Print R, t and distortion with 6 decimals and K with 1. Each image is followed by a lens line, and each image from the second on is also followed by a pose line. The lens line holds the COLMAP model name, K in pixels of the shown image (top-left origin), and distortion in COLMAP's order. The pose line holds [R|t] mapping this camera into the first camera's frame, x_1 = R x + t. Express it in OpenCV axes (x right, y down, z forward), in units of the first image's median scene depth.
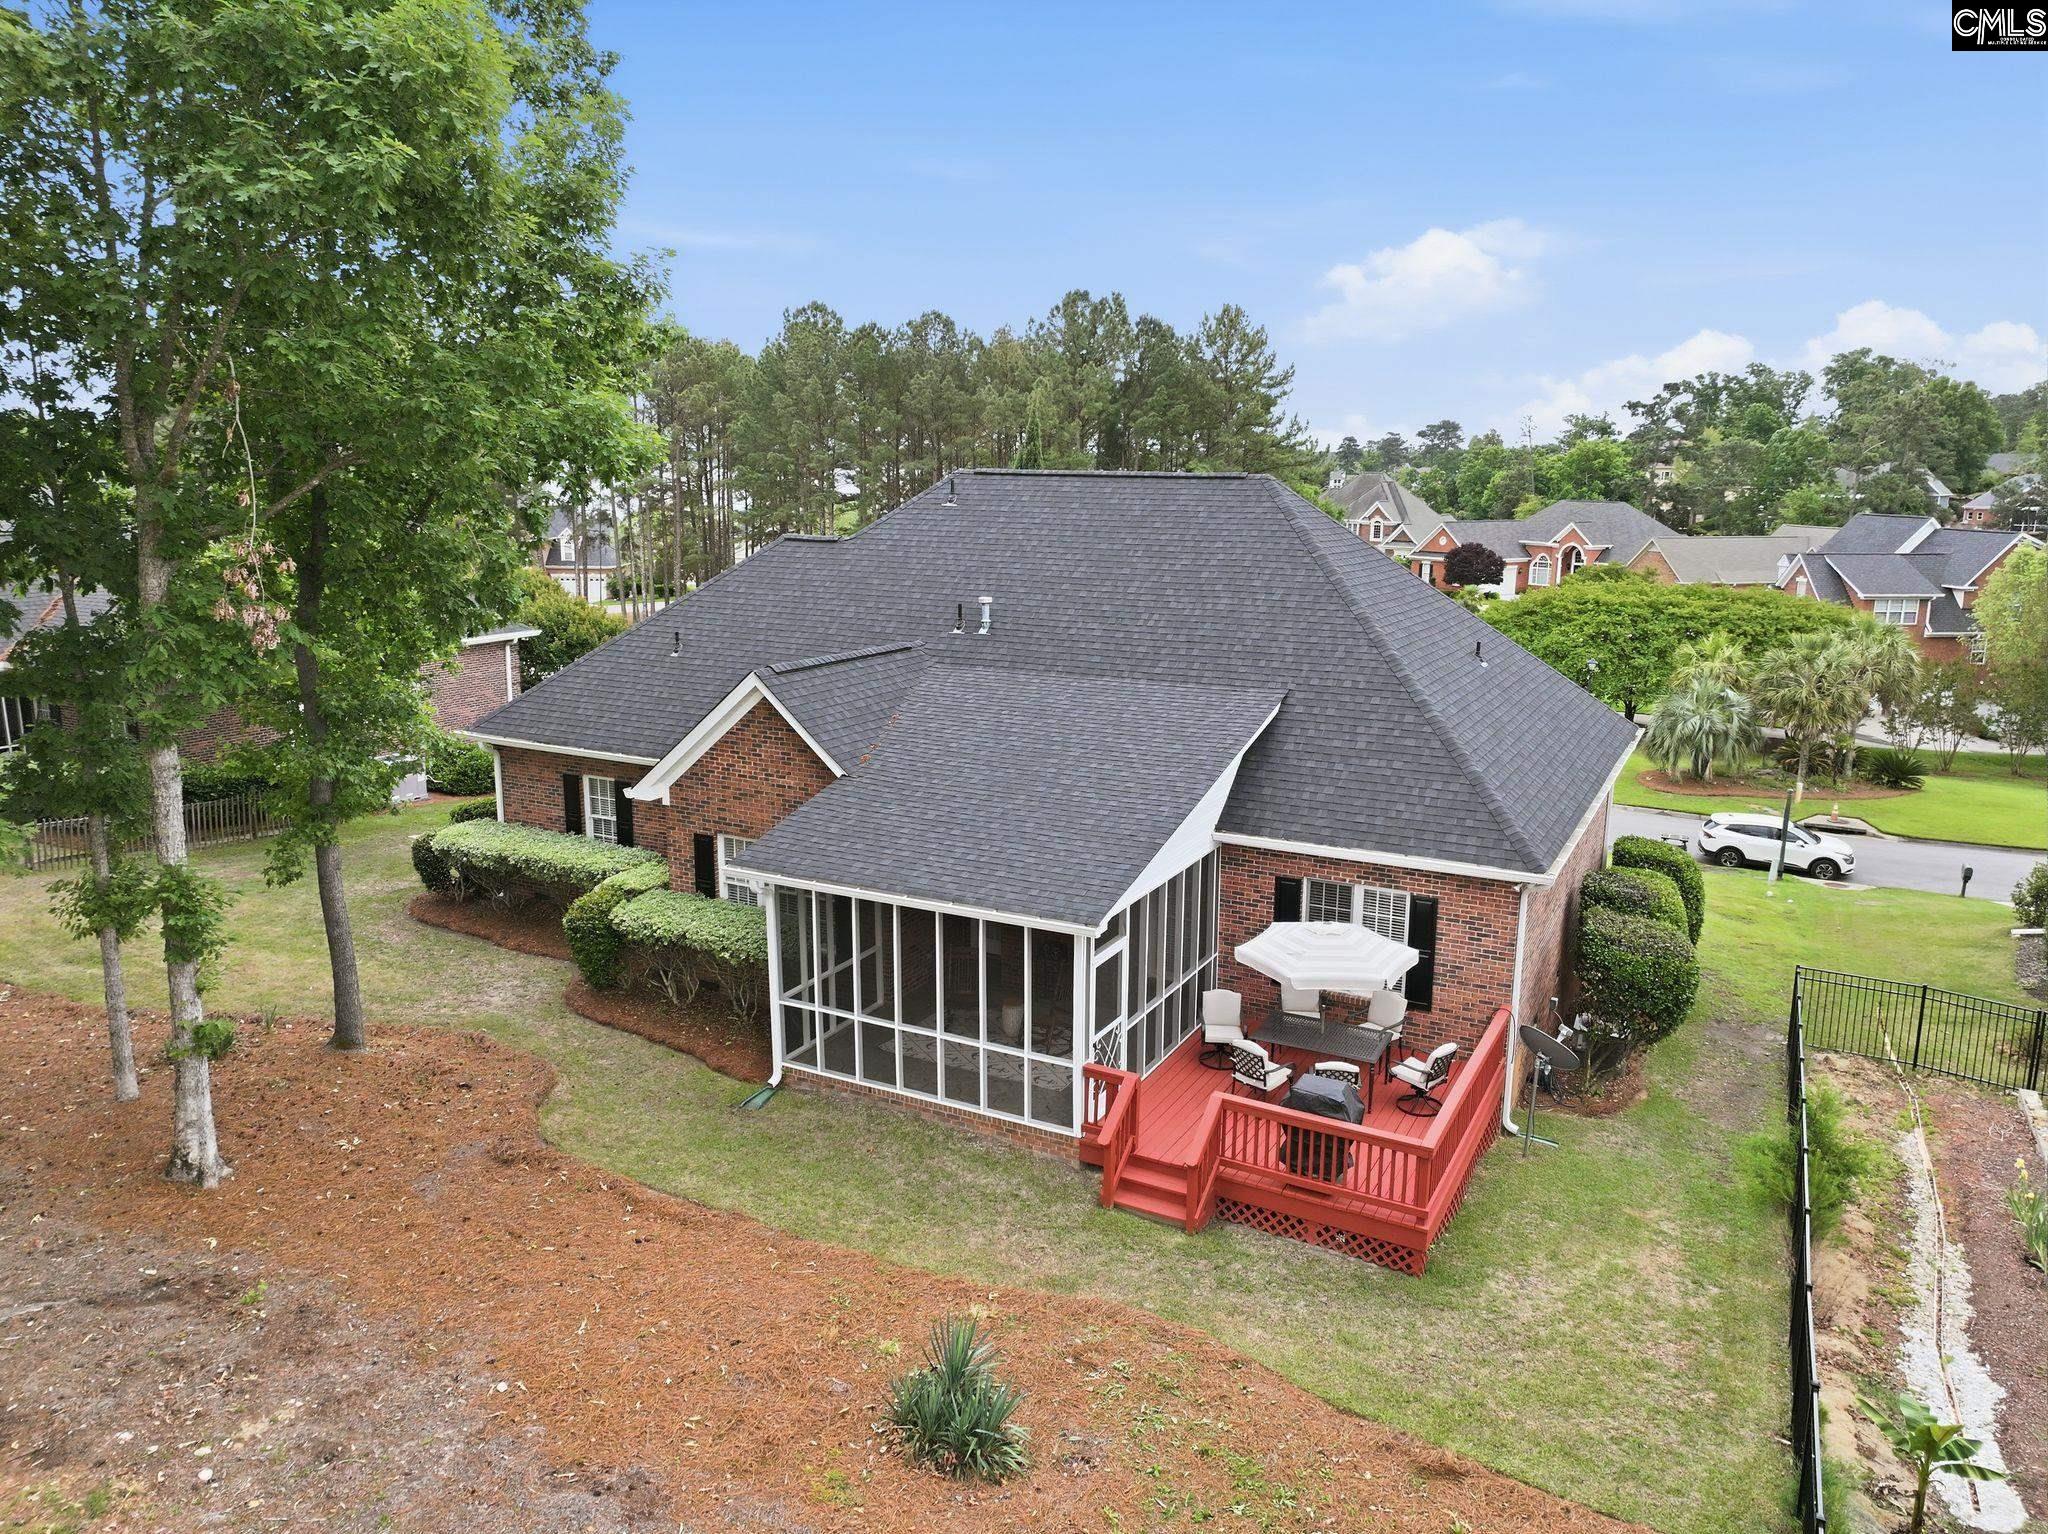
lens RADIAL K [[1434.3, 0, 1025.0], [0, 1434.3, 765.4], [0, 0, 1]] dist [0.004973, 0.005784]
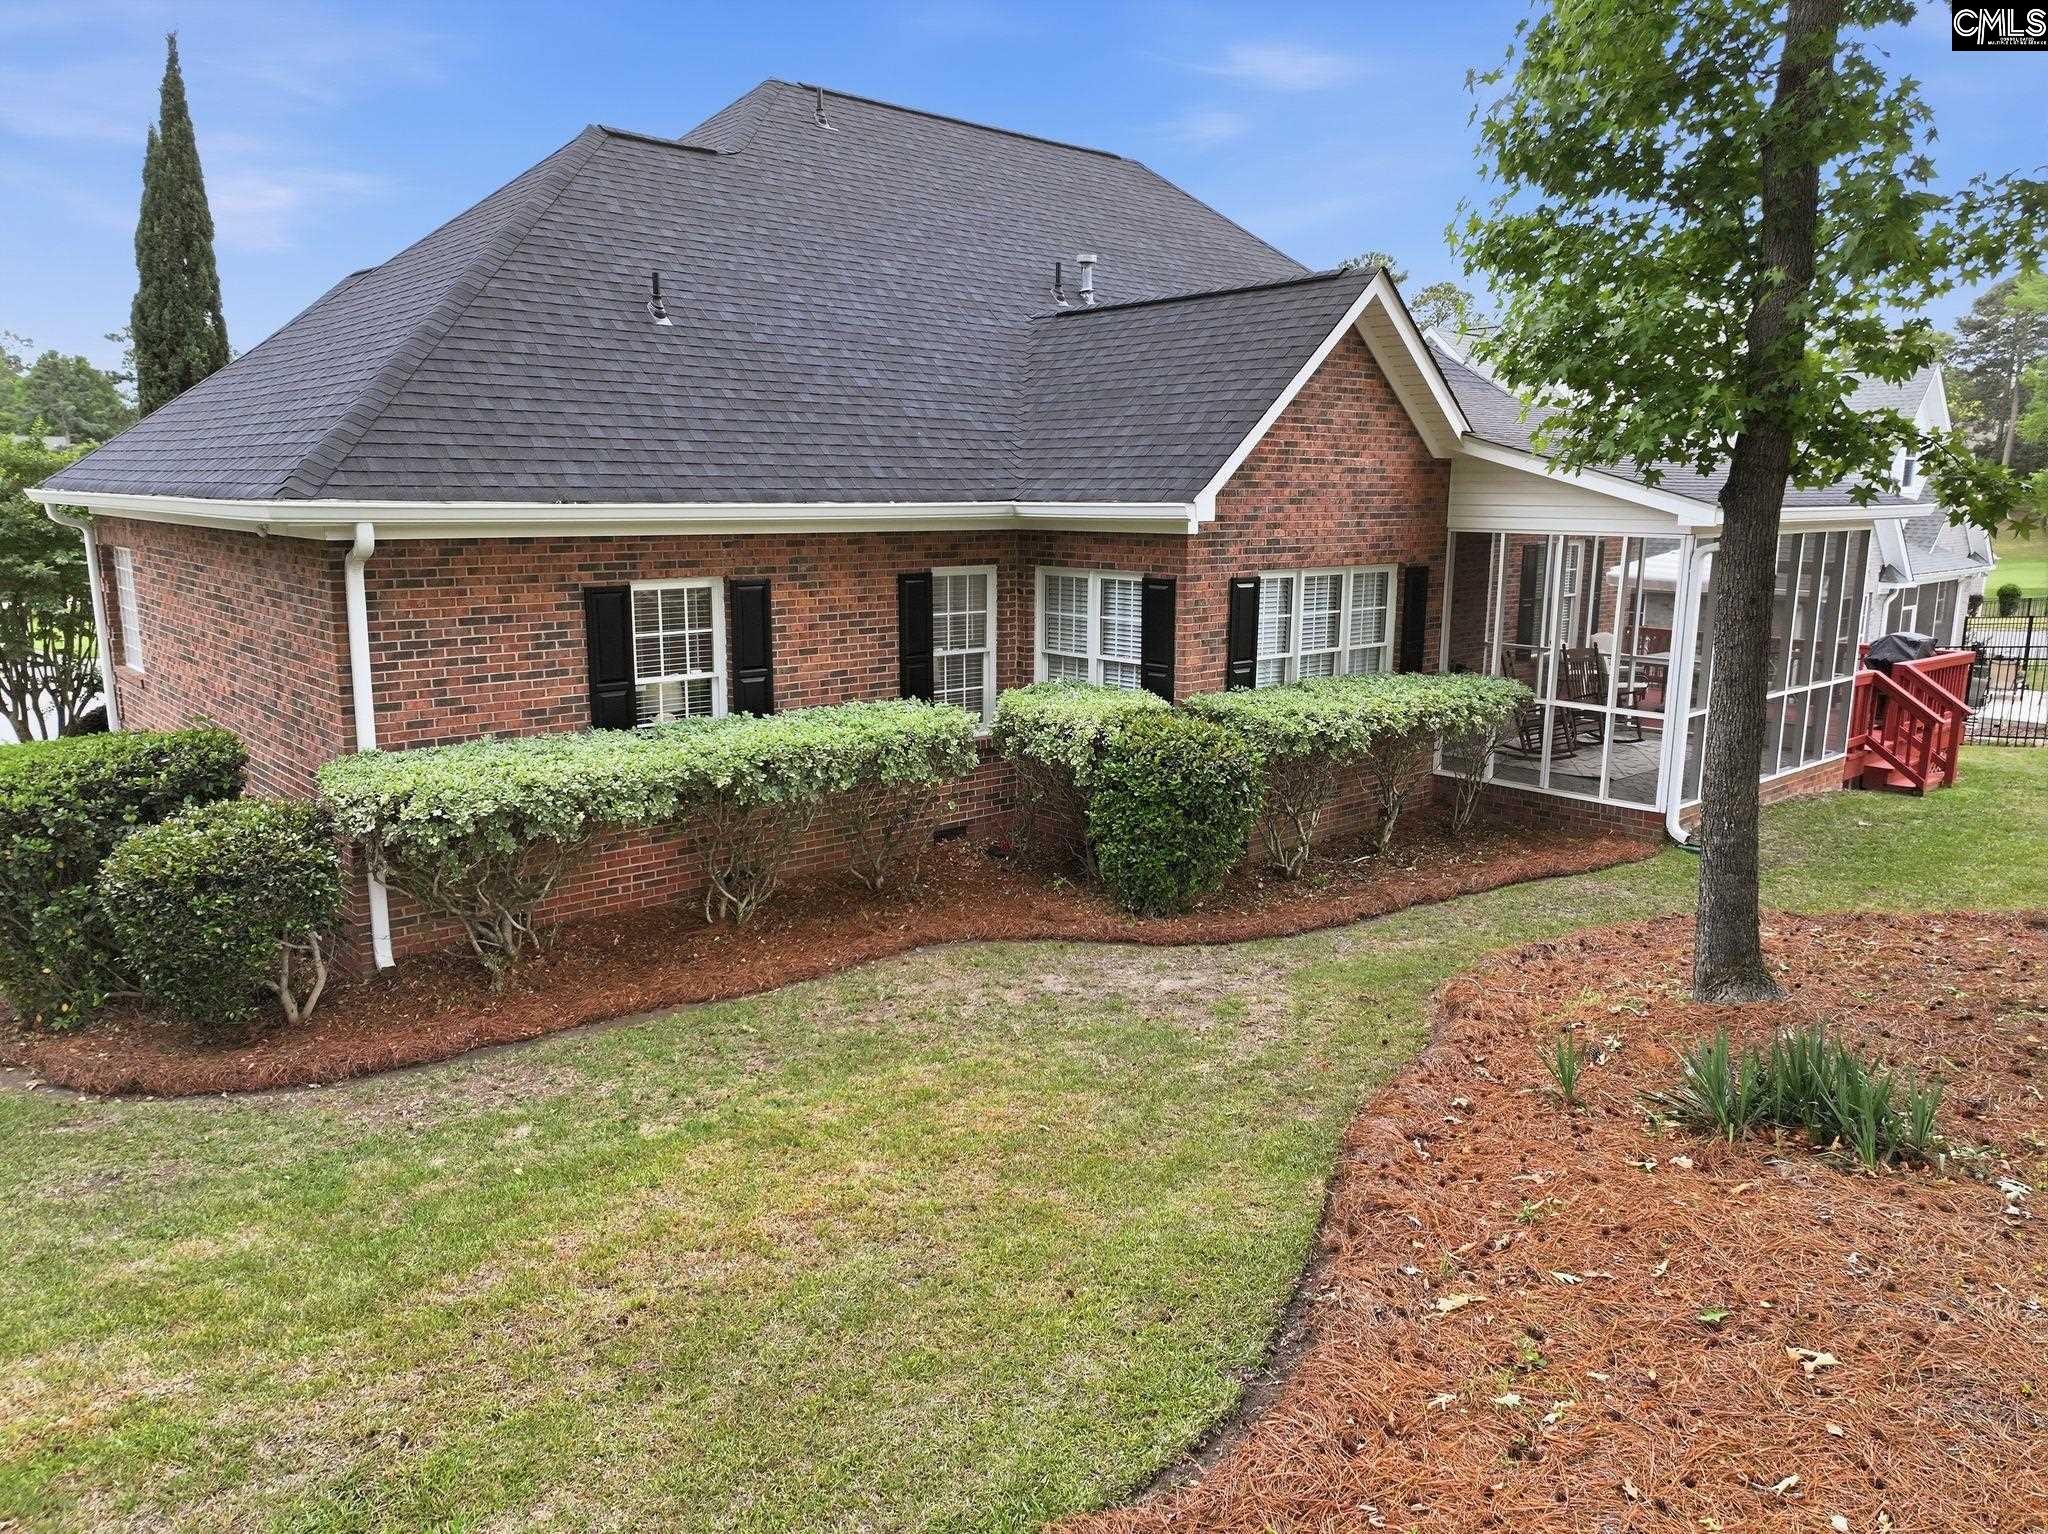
lens RADIAL K [[1434.3, 0, 1025.2], [0, 1434.3, 769.5], [0, 0, 1]] dist [0.004973, 0.005784]
pose [[0.351593, -0.189669, 0.916738, -0.740435], [0.190281, 0.973298, 0.128394, 0.030634], [-0.916611, 0.129295, 0.378295, 0.822313]]
